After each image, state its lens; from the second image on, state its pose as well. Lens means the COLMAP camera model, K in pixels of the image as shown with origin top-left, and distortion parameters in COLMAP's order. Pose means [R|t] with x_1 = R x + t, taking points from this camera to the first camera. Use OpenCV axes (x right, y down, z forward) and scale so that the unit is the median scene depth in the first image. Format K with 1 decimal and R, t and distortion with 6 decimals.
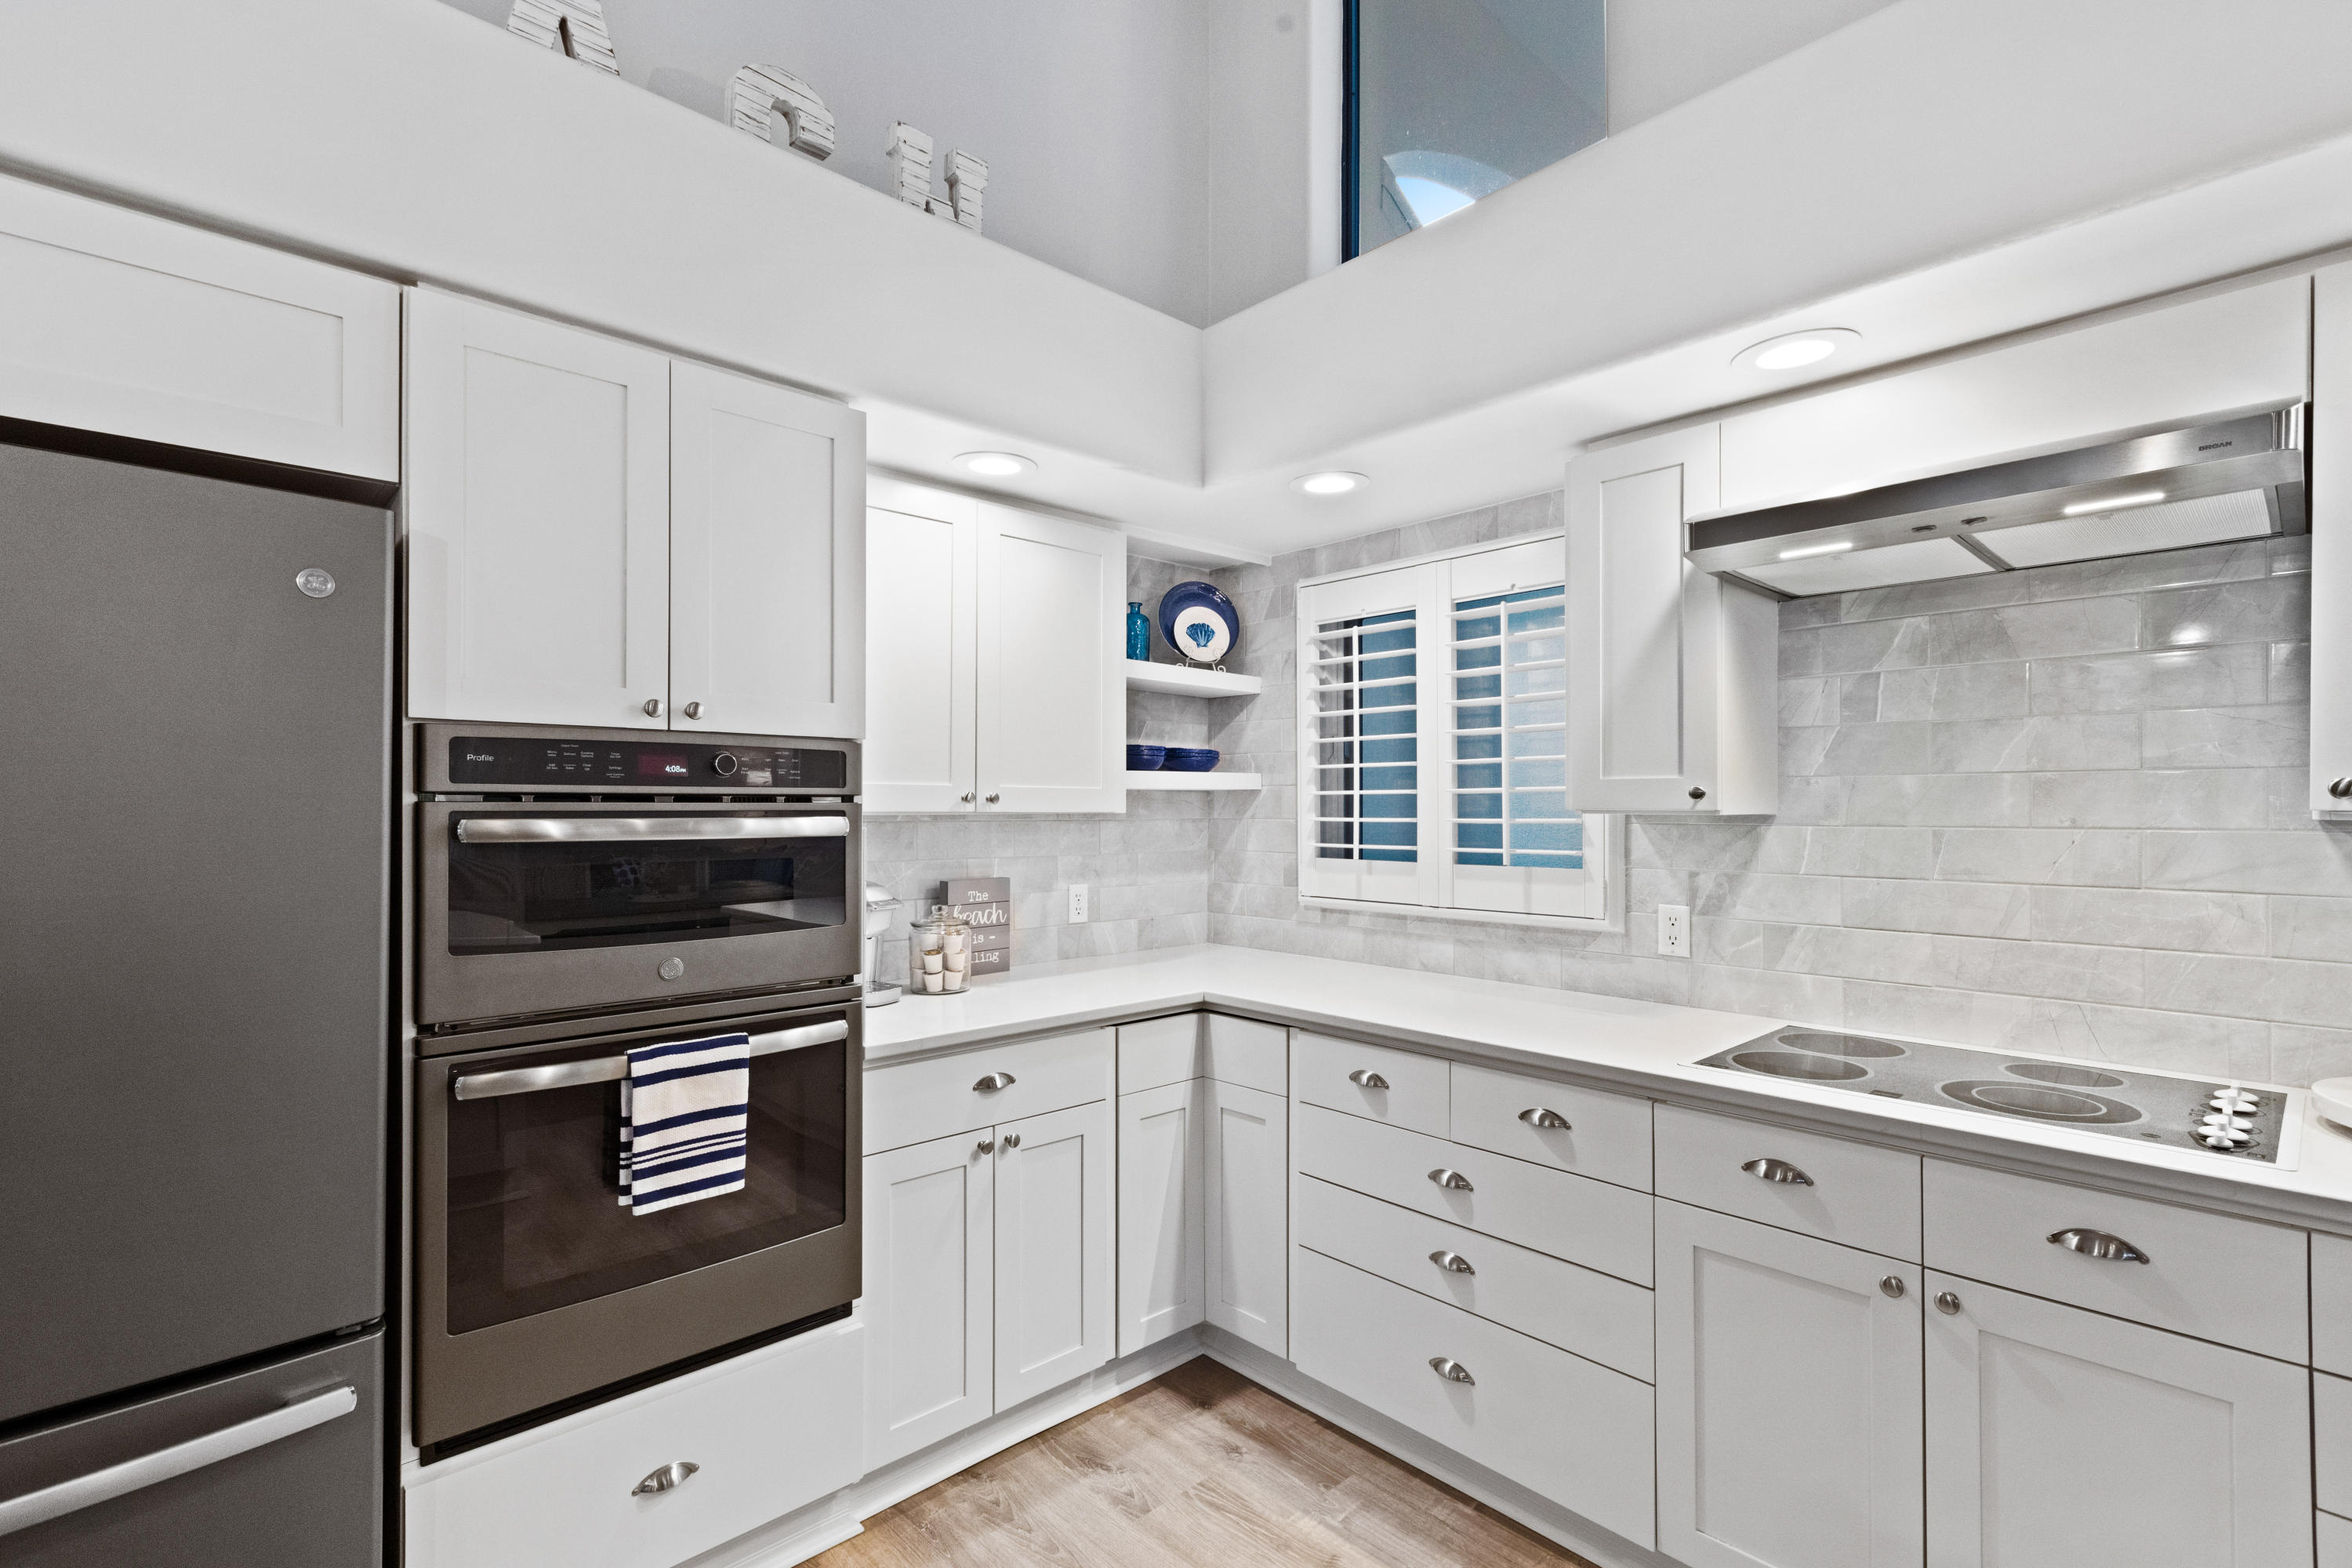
lens RADIAL K [[1056.3, 0, 1186.4], [0, 1056.3, 804.4], [0, 0, 1]] dist [0.002982, -0.000125]
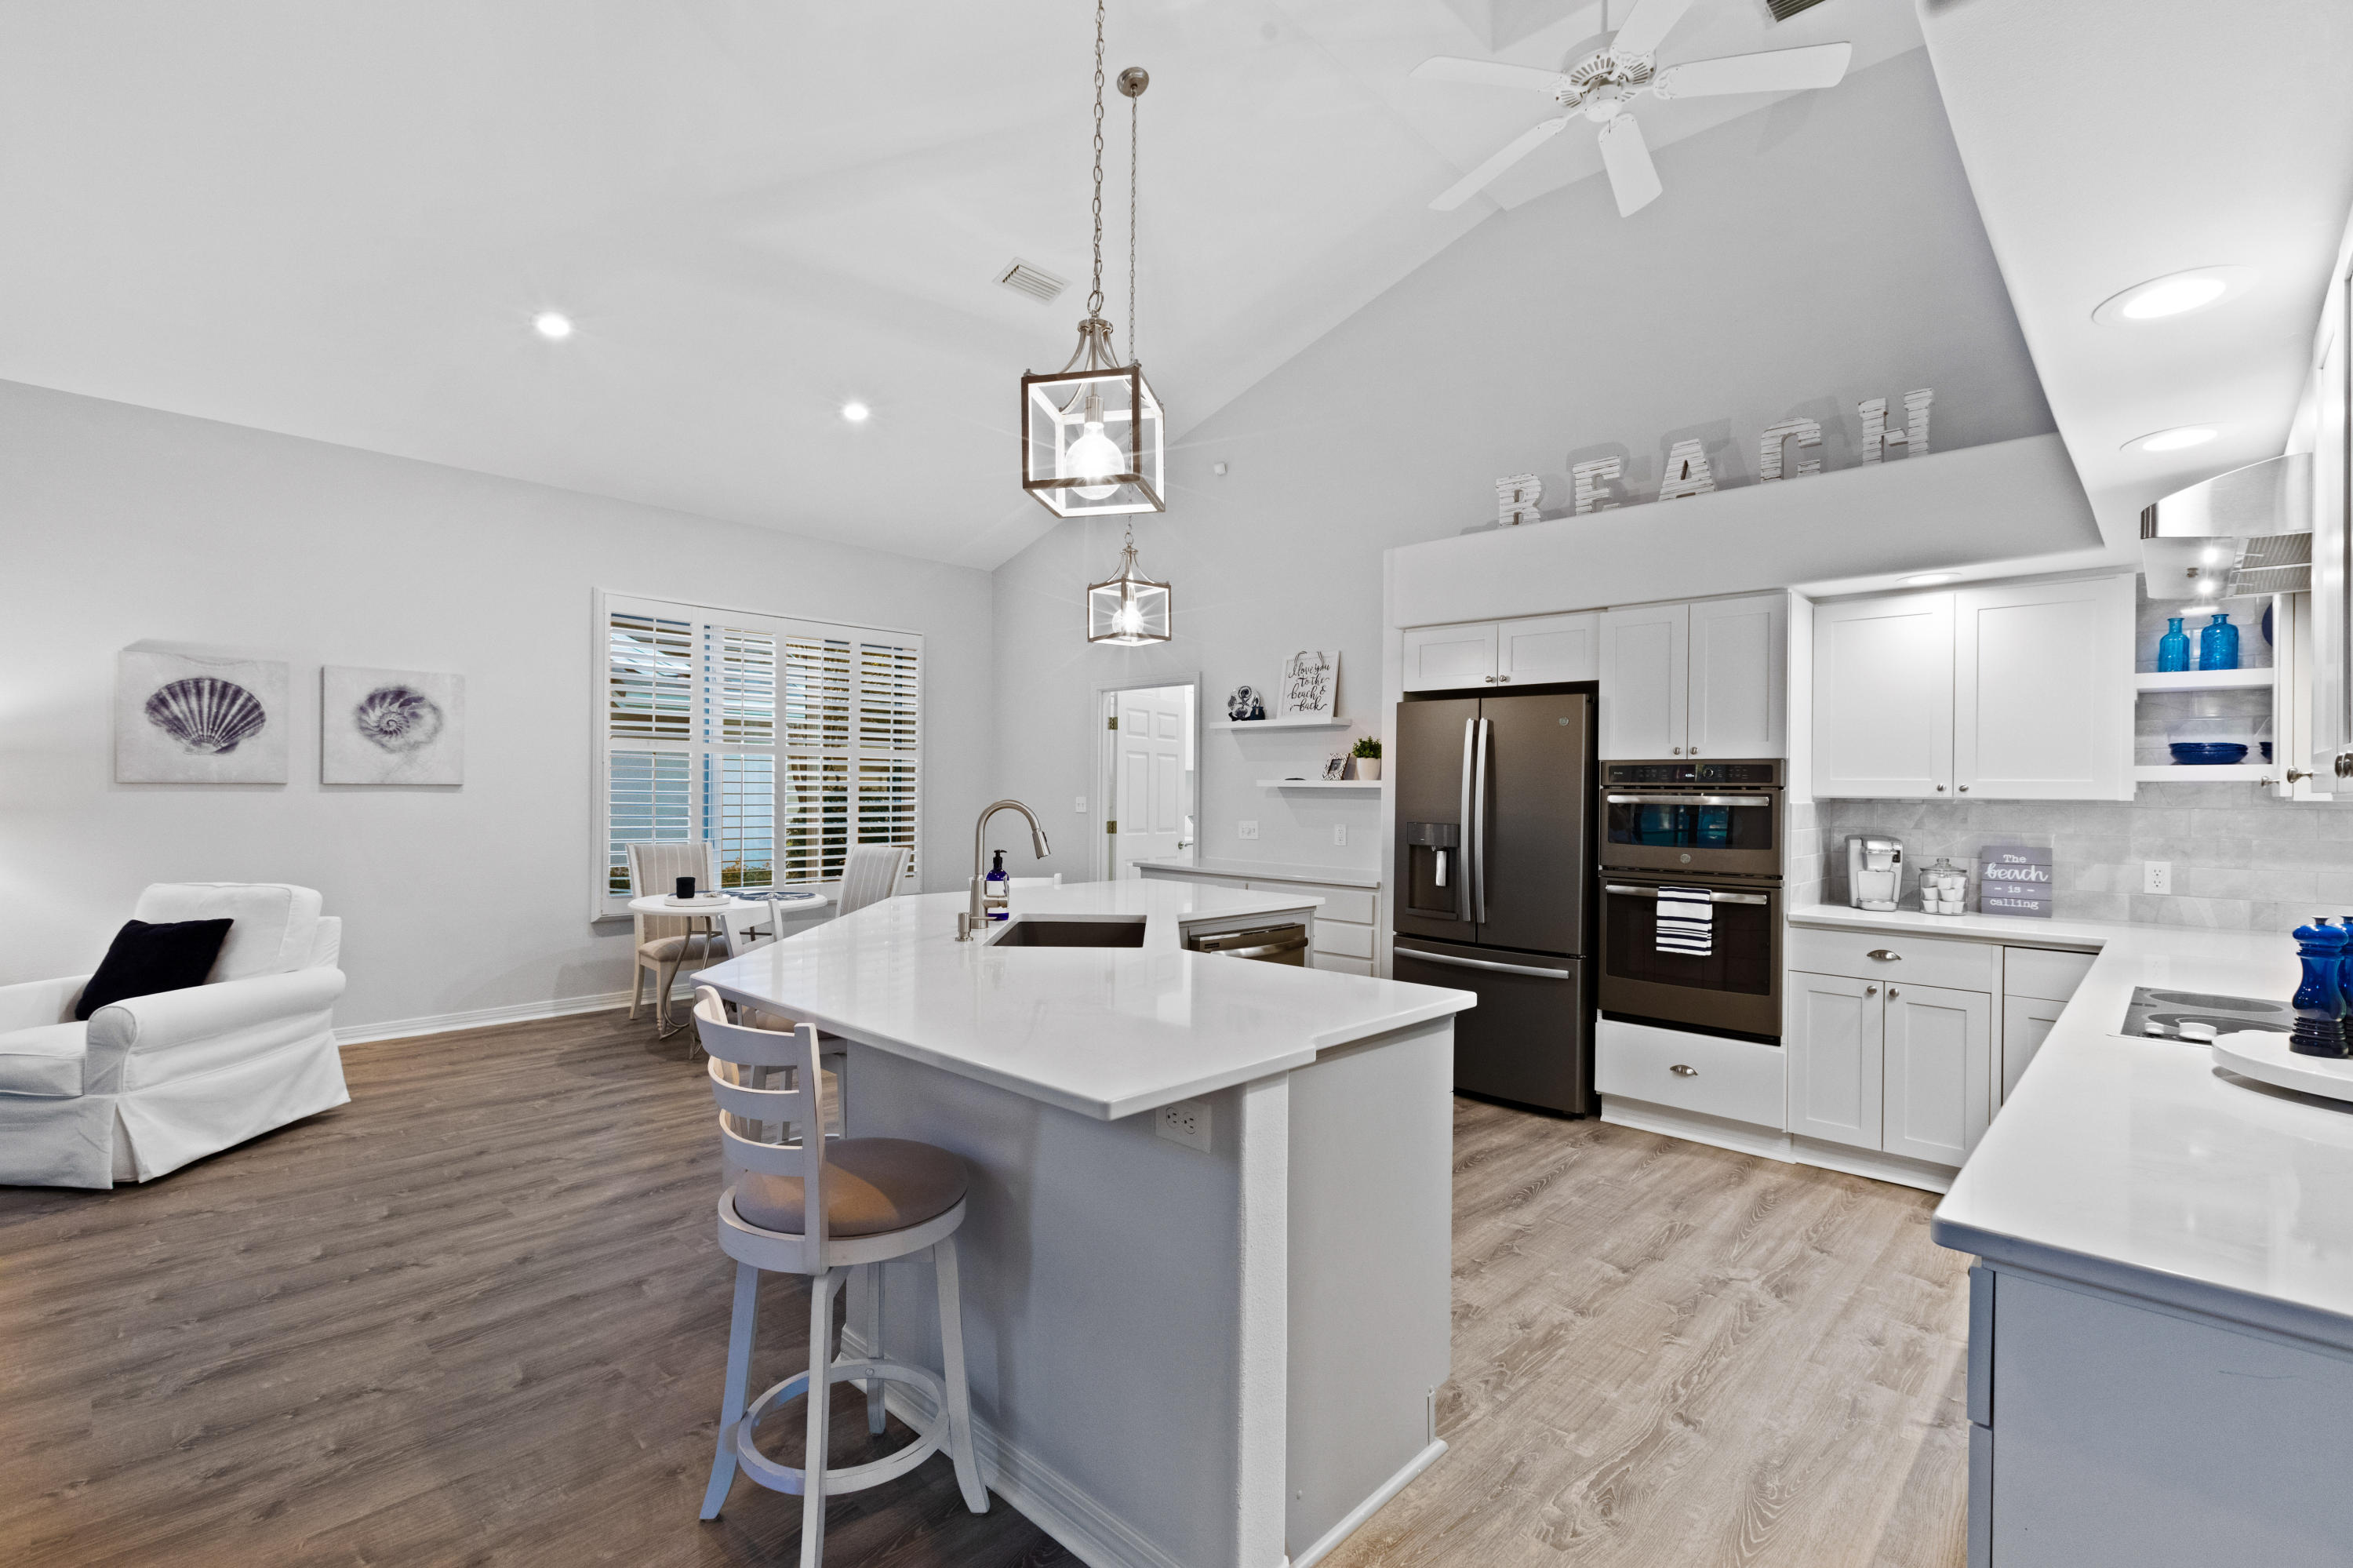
lens RADIAL K [[1056.8, 0, 1166.3], [0, 1056.8, 783.7], [0, 0, 1]] dist [0.002982, -0.000125]
pose [[0.054137, -0.005414, -0.998519, 1.296055], [-0.009555, 0.999937, -0.005940, 0.007947], [0.998488, 0.009862, 0.054082, -0.218233]]
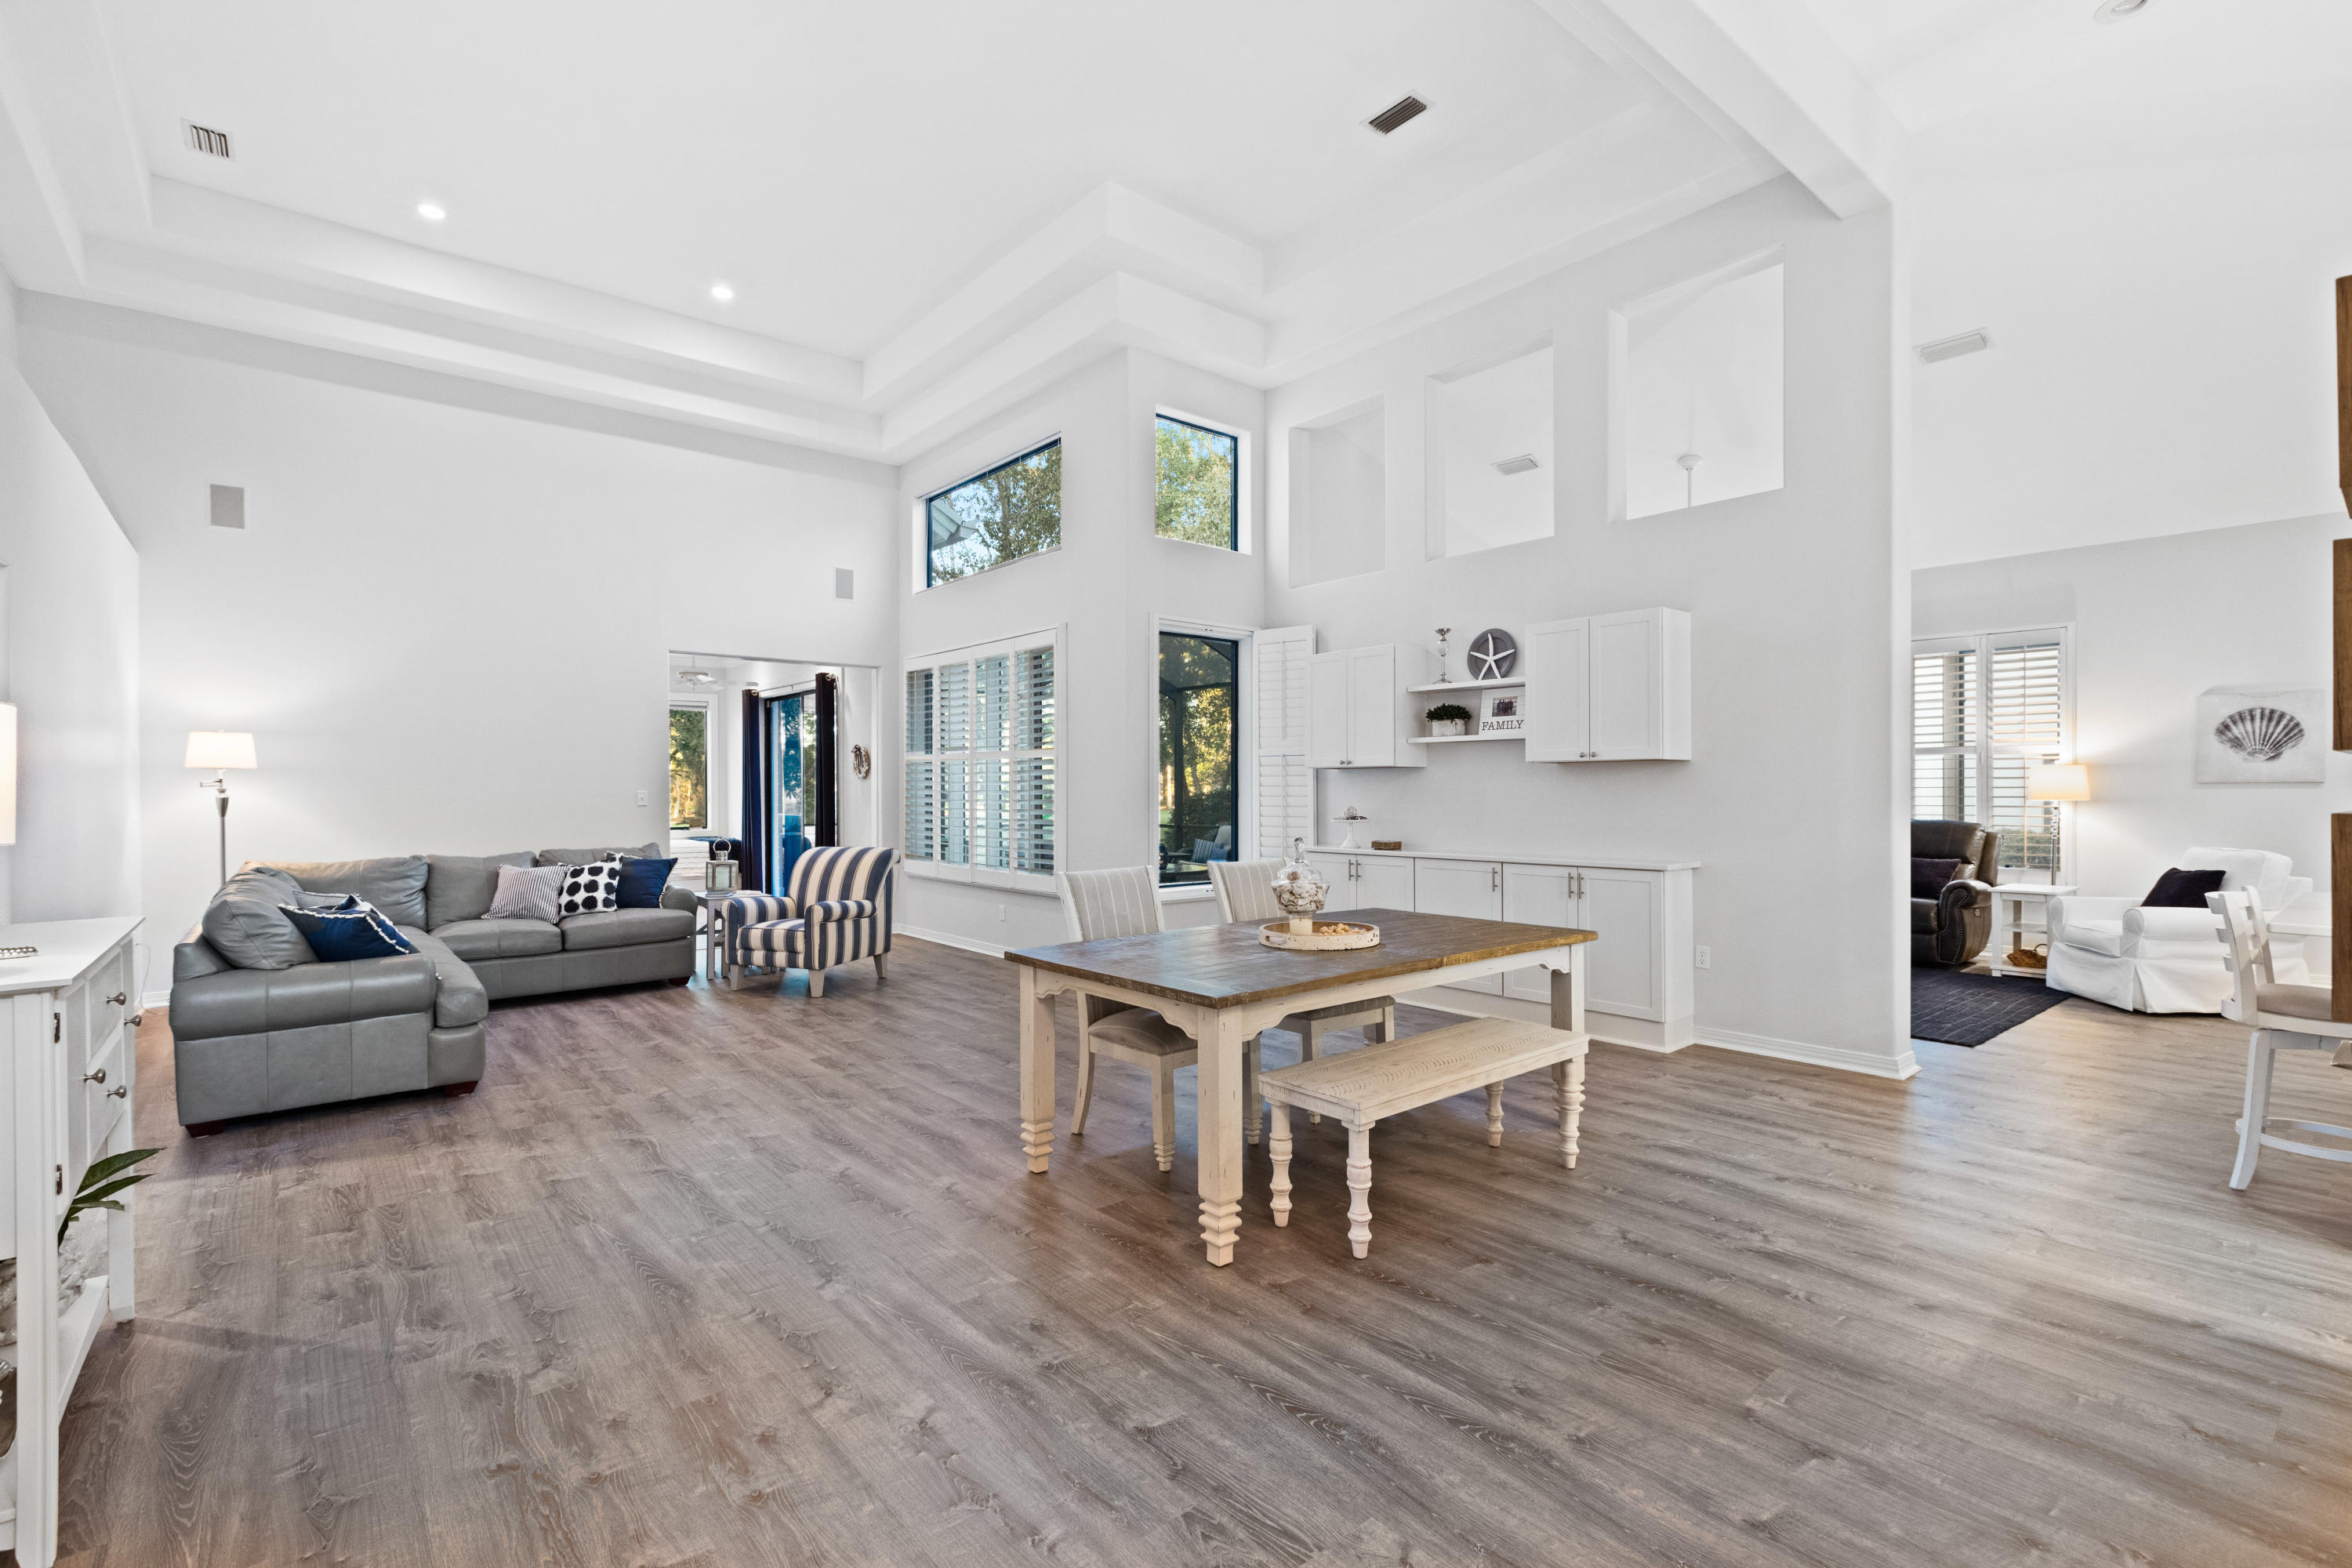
lens RADIAL K [[1056.3, 0, 1178.4], [0, 1056.3, 791.8], [0, 0, 1]] dist [0.002982, -0.000125]
pose [[-0.997932, 0.002228, 0.064233, 1.888311], [0.002483, 0.999989, 0.003888, 0.019123], [-0.064224, 0.004039, -0.997927, 1.088850]]
